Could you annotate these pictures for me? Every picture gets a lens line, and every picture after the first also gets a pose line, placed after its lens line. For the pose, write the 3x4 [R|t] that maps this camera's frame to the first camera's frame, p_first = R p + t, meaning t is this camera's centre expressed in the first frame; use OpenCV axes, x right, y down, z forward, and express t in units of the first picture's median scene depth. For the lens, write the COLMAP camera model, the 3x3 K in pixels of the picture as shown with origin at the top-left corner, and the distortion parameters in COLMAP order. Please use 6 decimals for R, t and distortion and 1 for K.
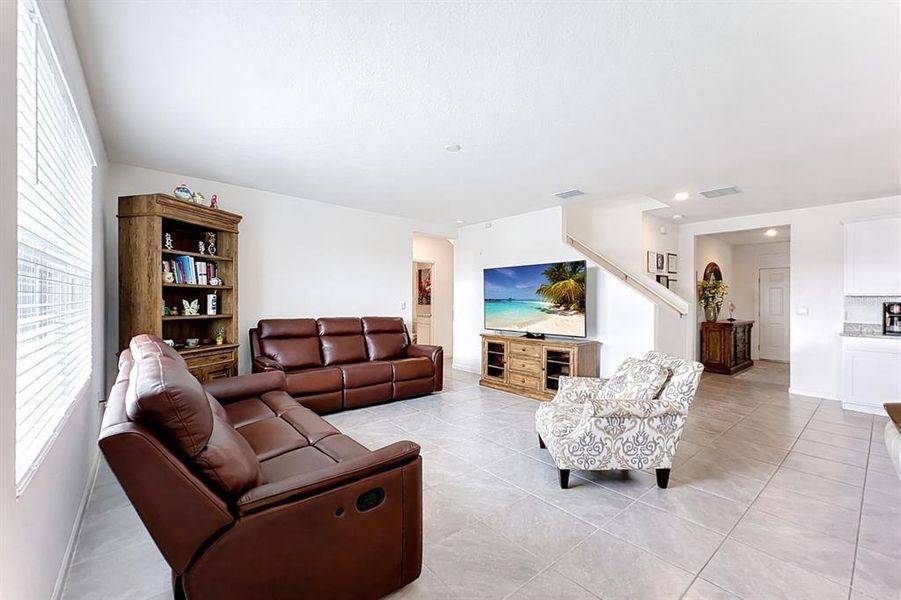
lens RADIAL K [[360.7, 0, 447.6], [0, 360.7, 302.9], [0, 0, 1]] dist [-0.004527, 0.000386]
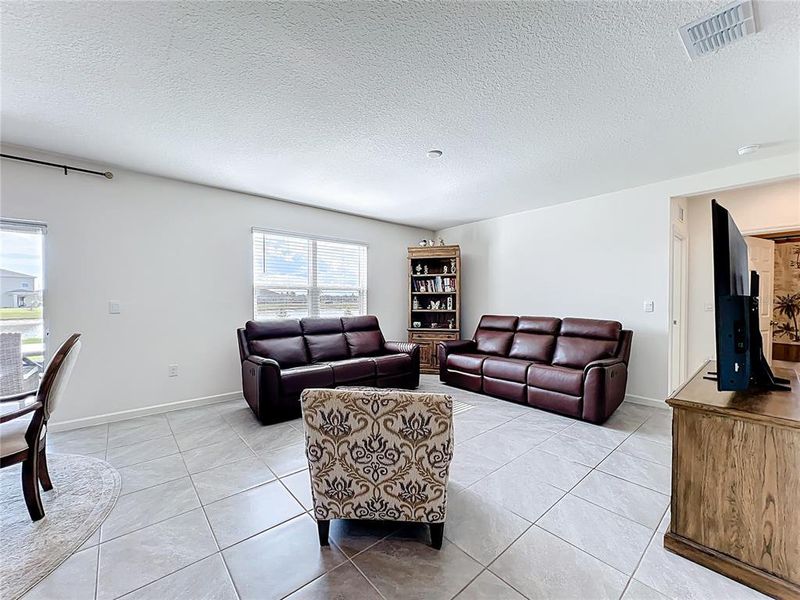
lens RADIAL K [[326.9, 0, 393.2], [0, 326.9, 305.5], [0, 0, 1]] dist [-0.000035, 0.000800]
pose [[-0.000478, 0.006173, -0.999981, 0.815917], [-0.003182, 0.999976, 0.006174, 0.004337], [0.999995, 0.003185, -0.000458, 0.734357]]
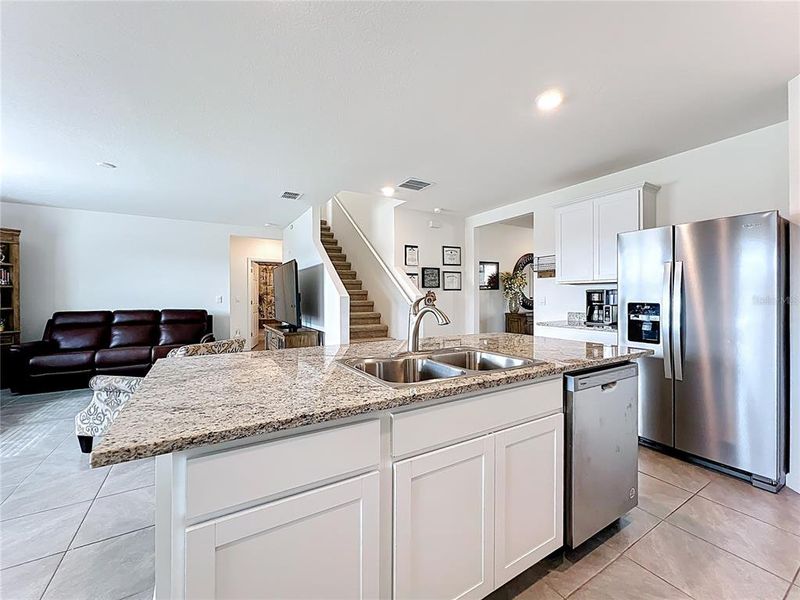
lens RADIAL K [[326.9, 0, 391.1], [0, 326.9, 301.7], [0, 0, 1]] dist [-0.000035, 0.000800]
pose [[0.986434, -0.011433, -0.163762, 0.922897], [0.013059, 0.999875, 0.008857, 0.018054], [0.163640, -0.010875, 0.986460, 0.069731]]
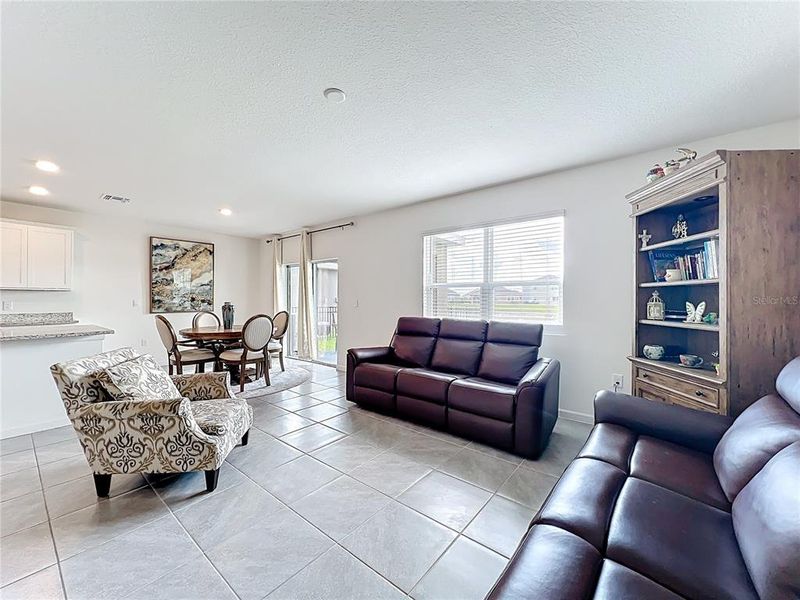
lens RADIAL K [[326.9, 0, 399.6], [0, 326.9, 298.2], [0, 0, 1]] dist [-0.000035, 0.000800]
pose [[-0.984836, -0.016669, -0.172685, -0.017035], [-0.015736, 0.999853, -0.006766, -0.002415], [0.172772, -0.003946, -0.984954, 1.423049]]
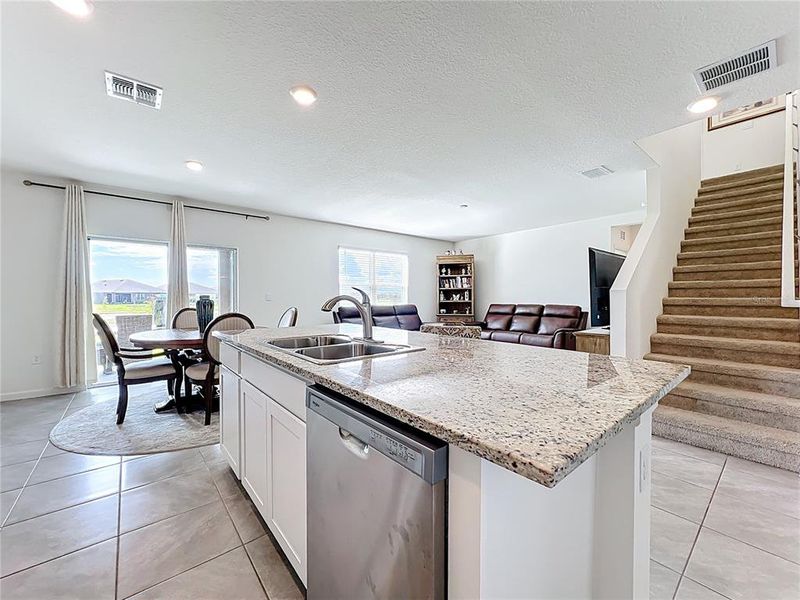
lens RADIAL K [[326.9, 0, 396.4], [0, 326.9, 299.4], [0, 0, 1]] dist [-0.000035, 0.000800]
pose [[-0.015859, -0.004682, -0.999863, 1.383031], [0.000086, 0.999989, -0.004684, 0.033824], [0.999874, -0.000160, -0.015858, 0.583049]]
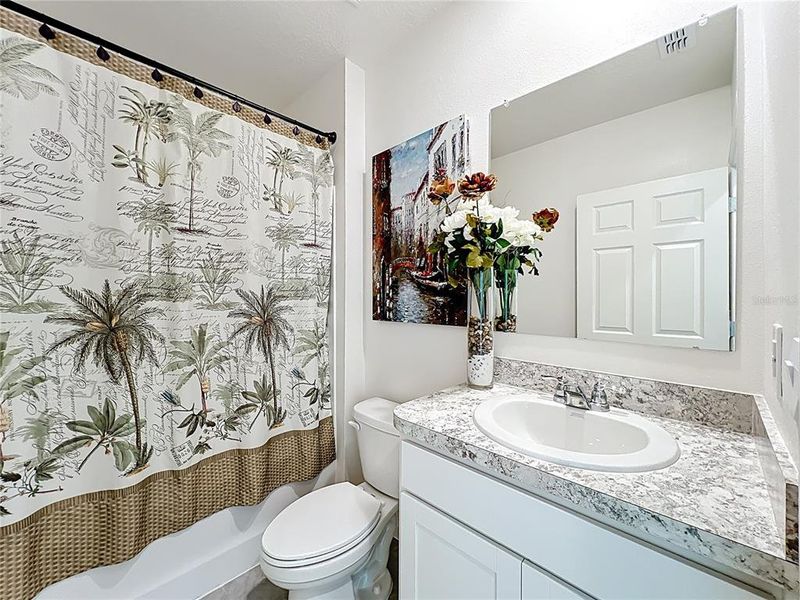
lens RADIAL K [[326.9, 0, 401.3], [0, 326.9, 298.3], [0, 0, 1]] dist [-0.000035, 0.000800]
pose [[0.995503, -0.008664, 0.094335, -0.199042], [0.008921, 0.999958, -0.002300, -0.017590], [-0.094312, 0.003131, 0.995538, 1.923224]]
